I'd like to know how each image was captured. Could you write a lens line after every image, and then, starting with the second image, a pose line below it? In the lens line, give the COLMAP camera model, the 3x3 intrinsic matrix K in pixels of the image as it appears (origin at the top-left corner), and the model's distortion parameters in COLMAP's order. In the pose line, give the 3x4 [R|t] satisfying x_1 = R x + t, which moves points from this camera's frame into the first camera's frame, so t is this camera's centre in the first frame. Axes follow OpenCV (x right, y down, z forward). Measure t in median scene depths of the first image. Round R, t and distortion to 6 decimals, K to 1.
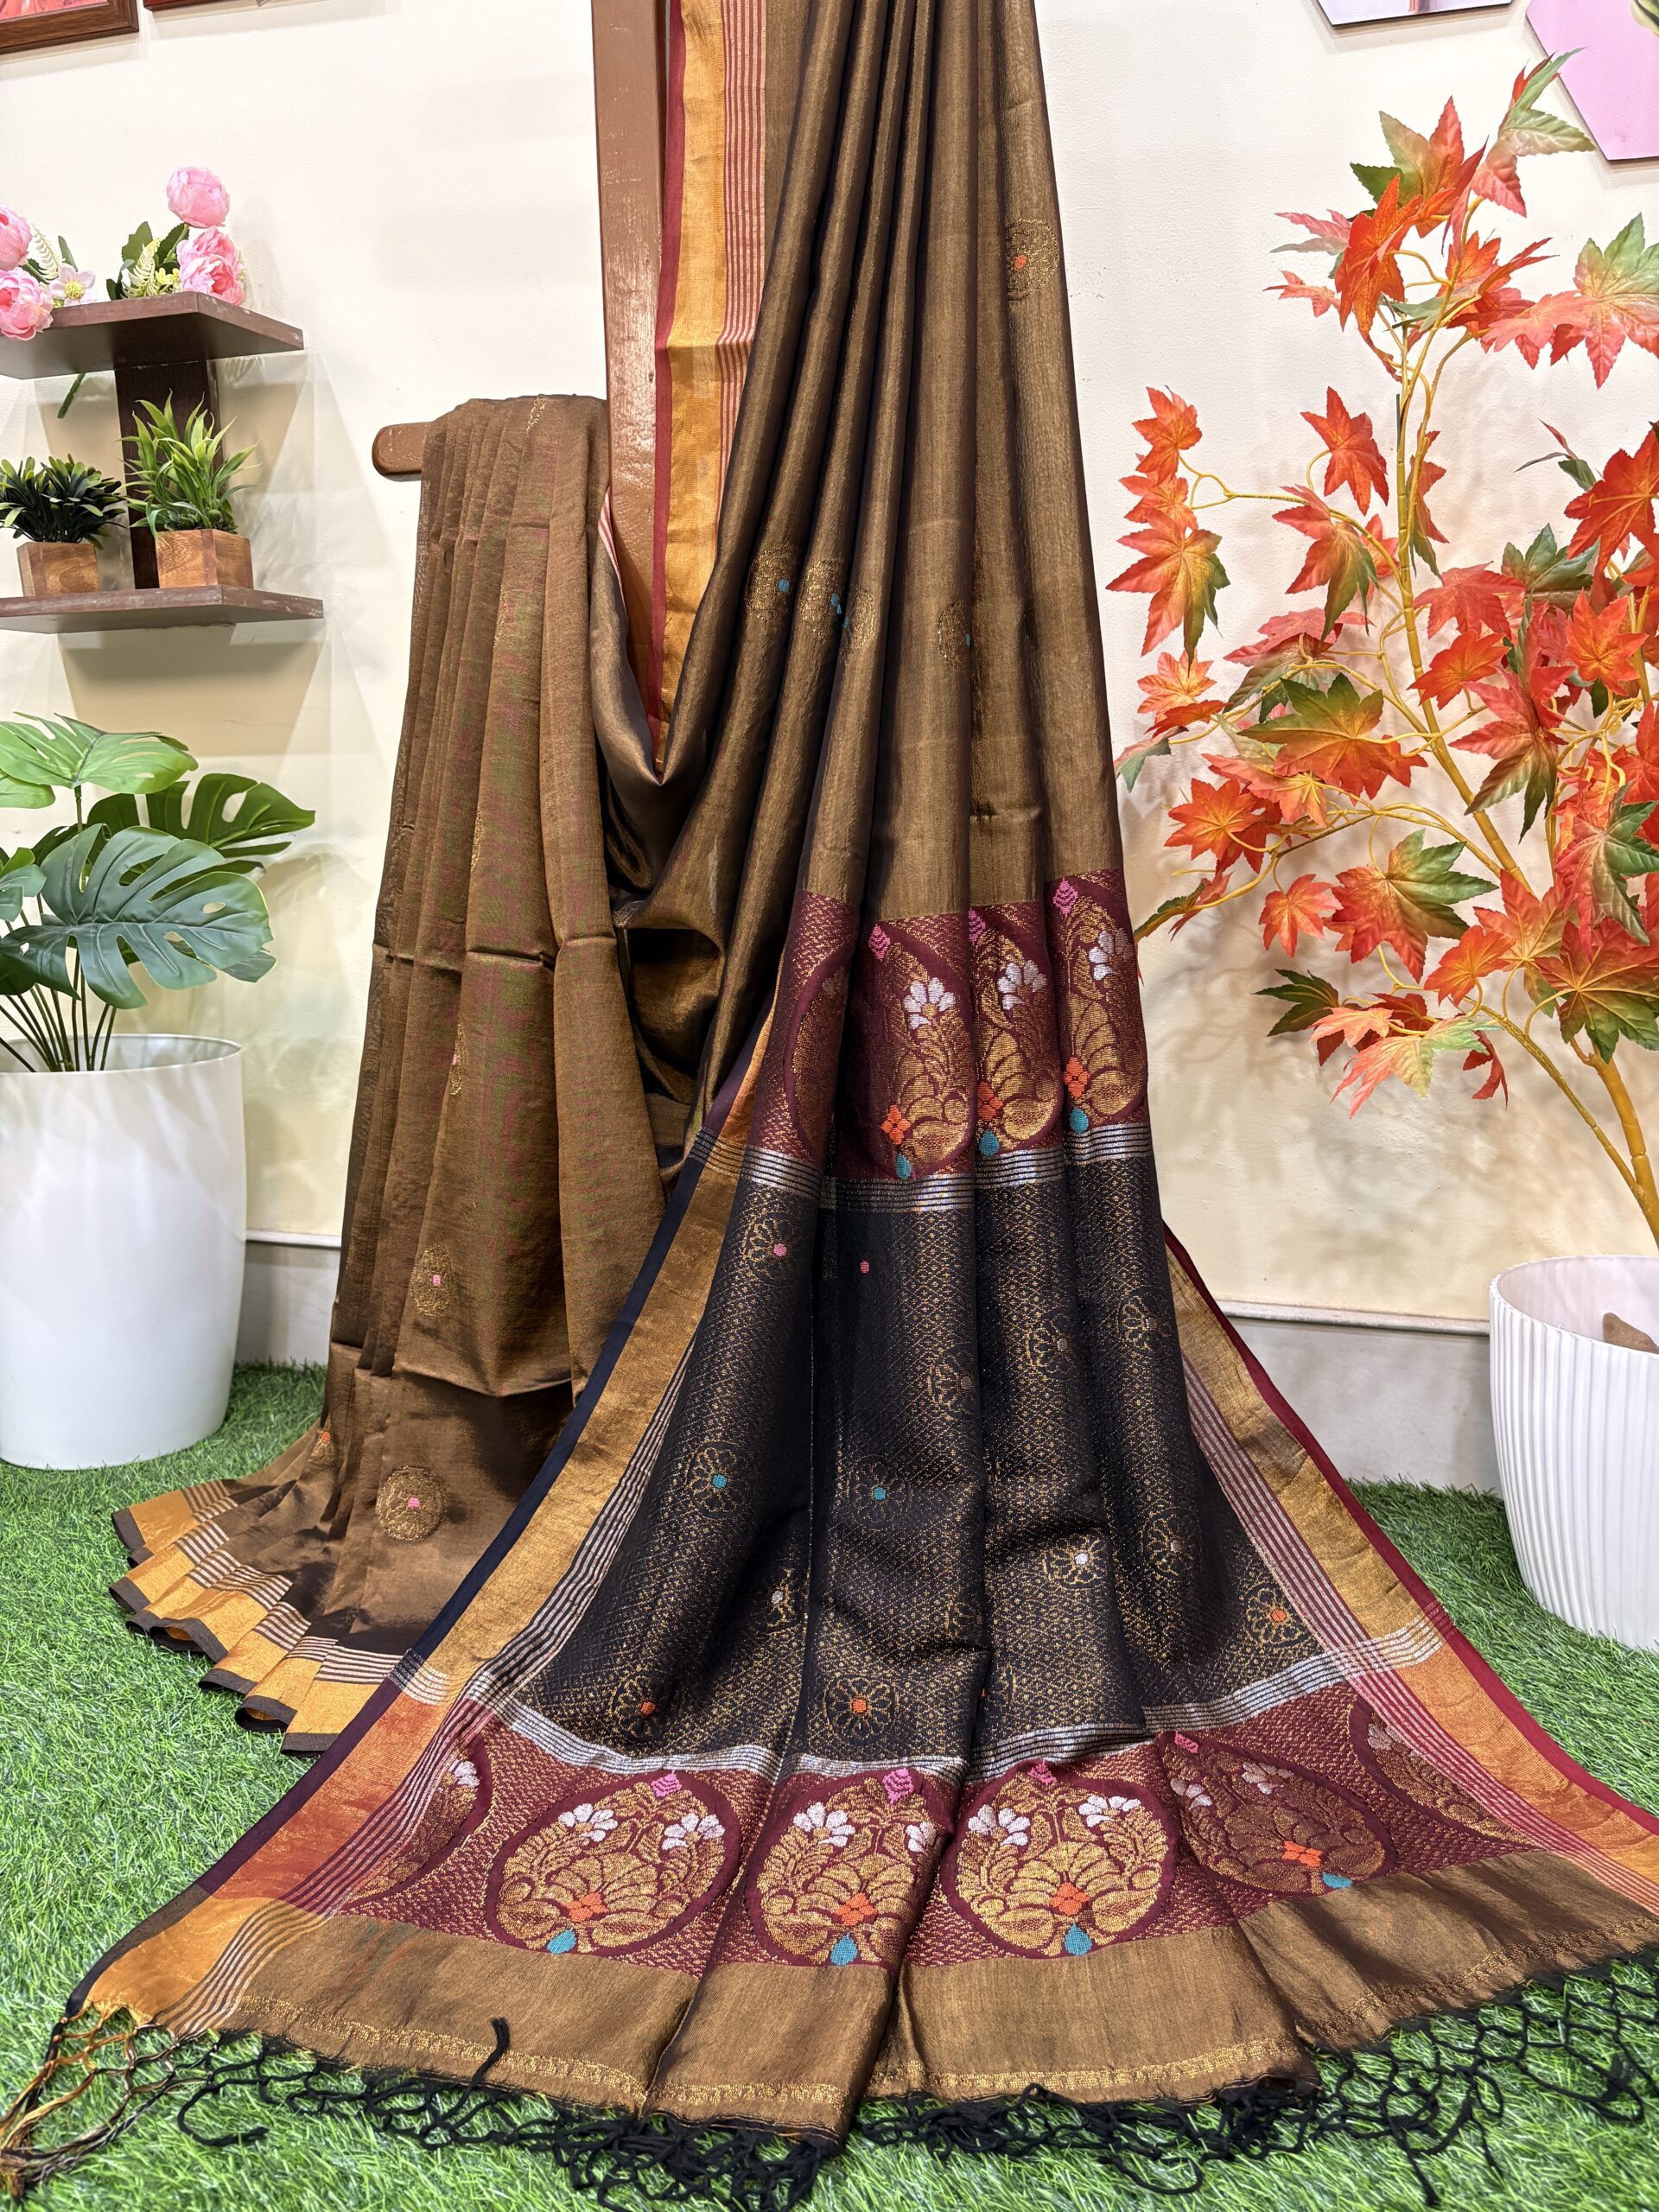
lens RADIAL K [[1680.6, 0, 933.6], [0, 1680.6, 1158.5], [0, 0, 1]] dist [0.044940, -0.073277]
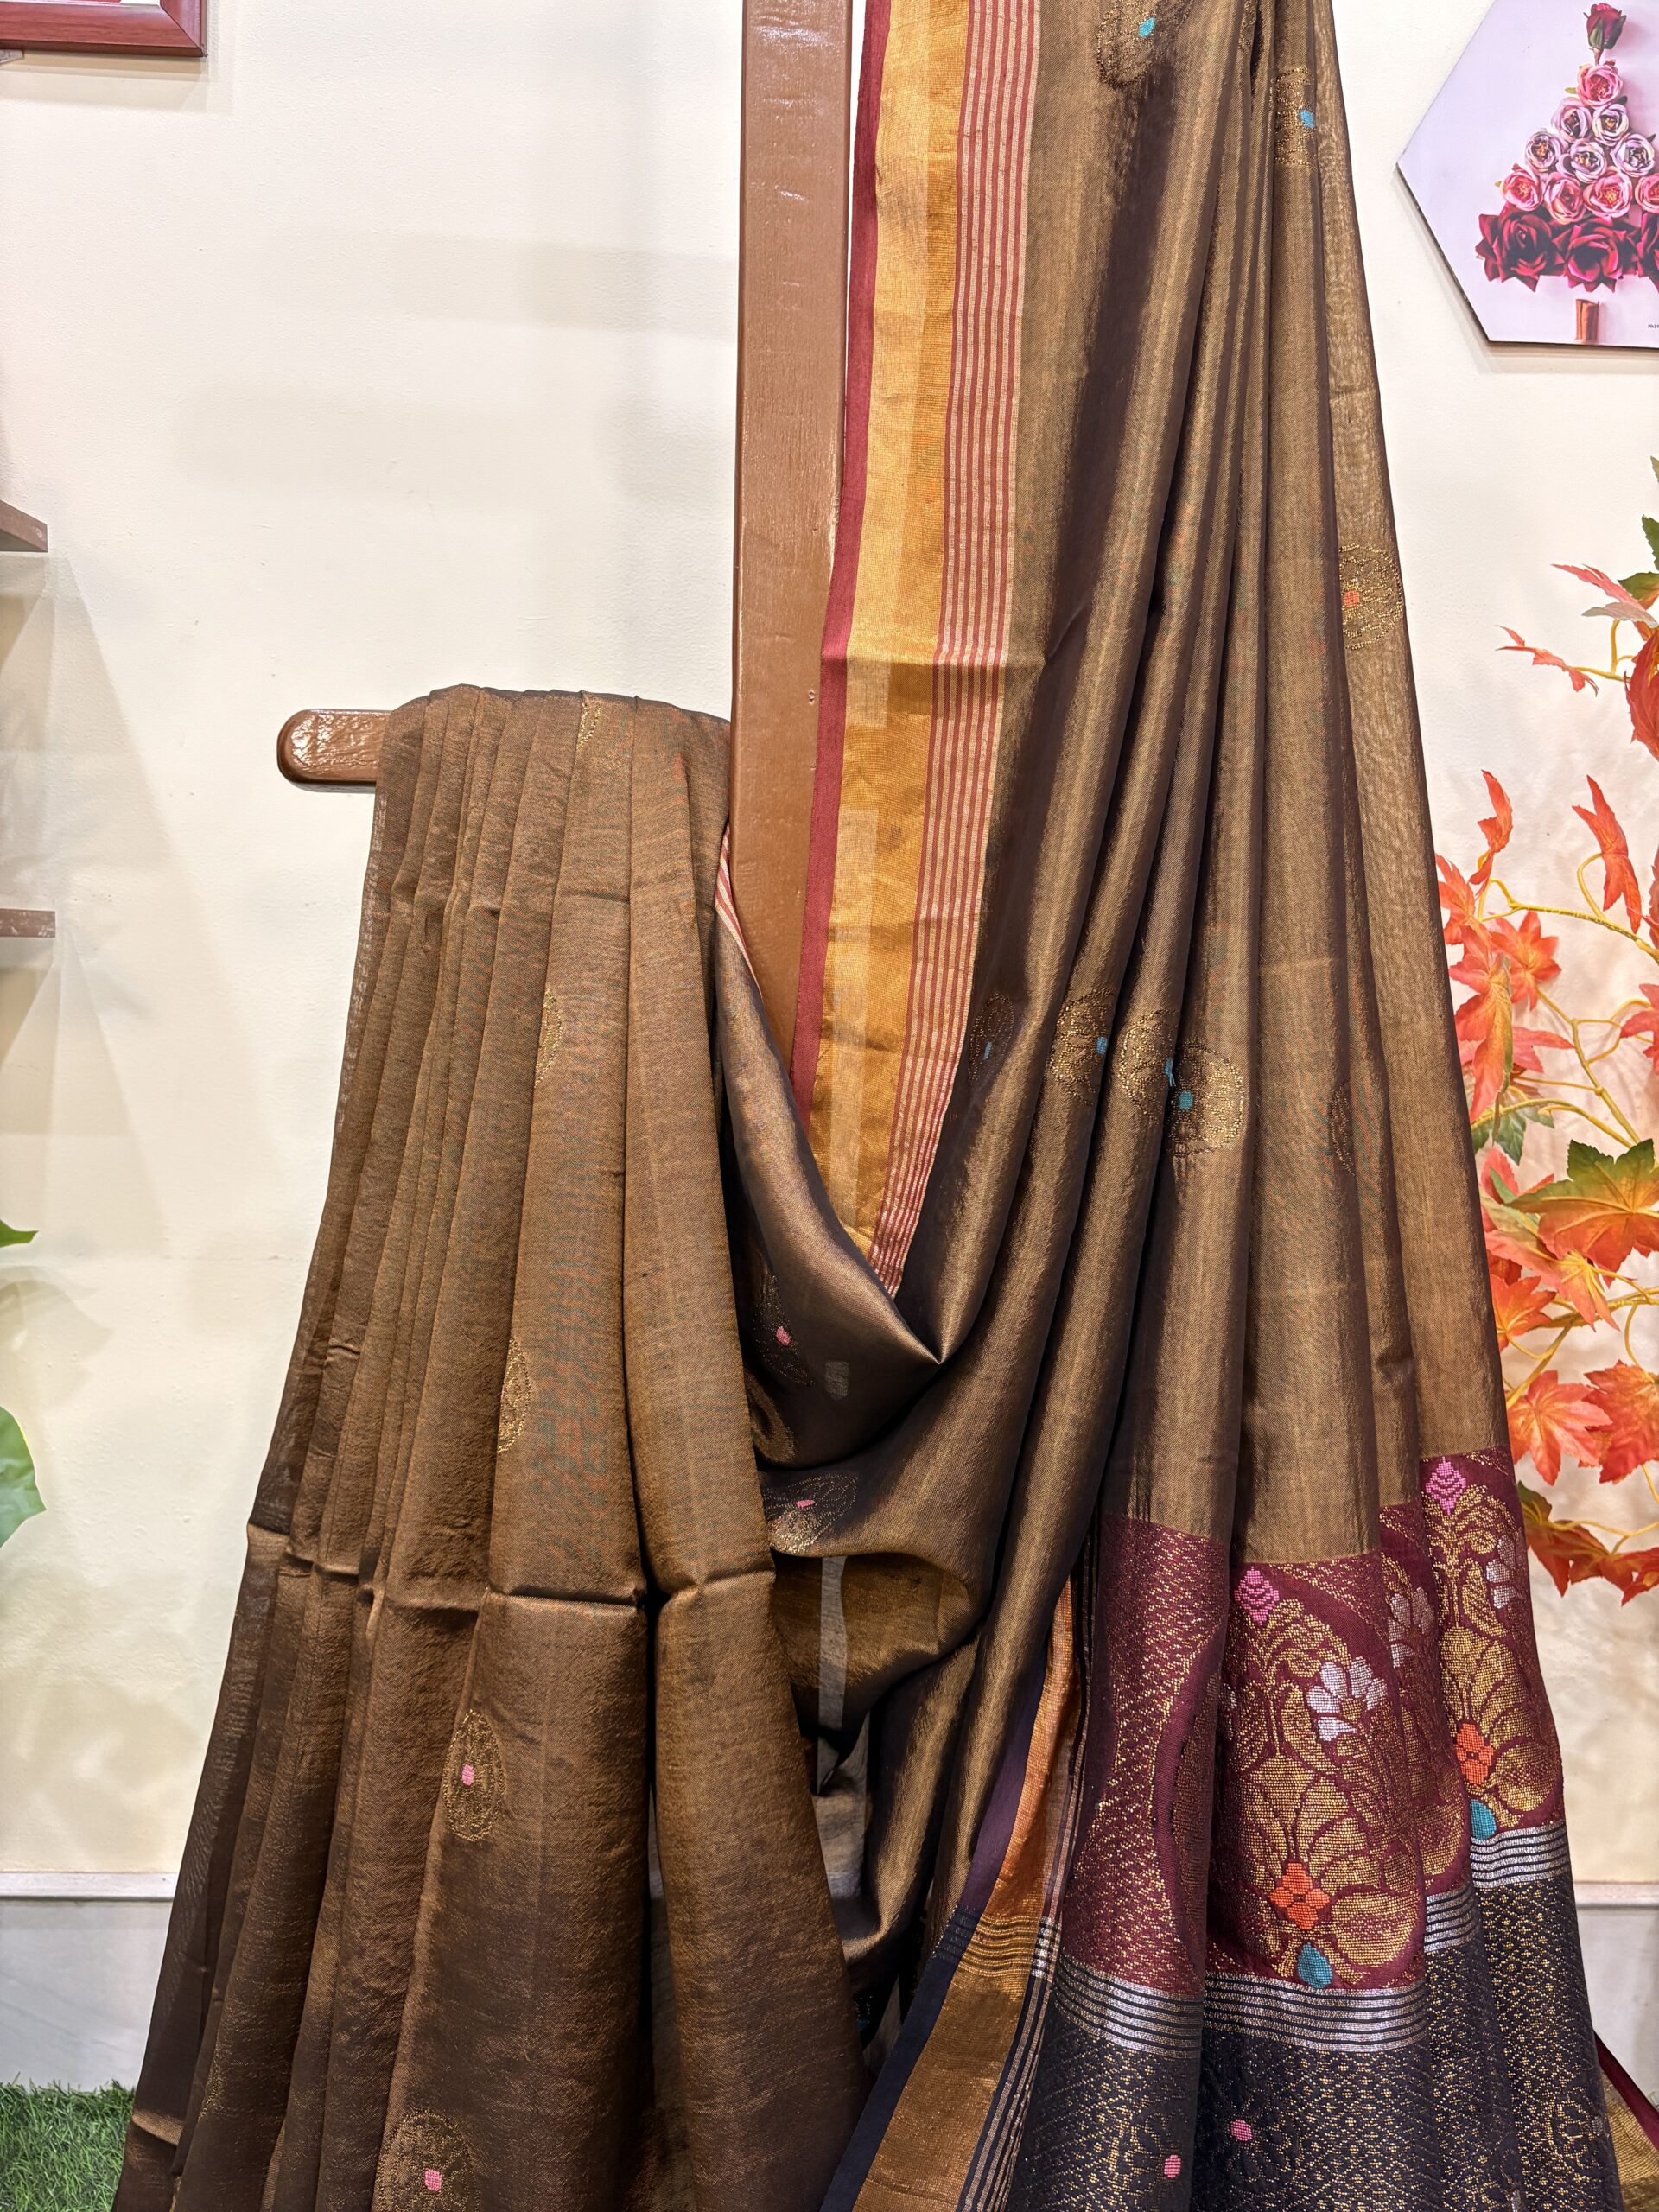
lens RADIAL K [[1680.6, 0, 933.6], [0, 1680.6, 1158.5], [0, 0, 1]] dist [0.044940, -0.073277]
pose [[0.954398, 0.012873, 0.298260, -0.307149], [0.022800, 0.993009, -0.115817, -0.199316], [-0.297665, 0.117336, 0.947432, 0.371081]]
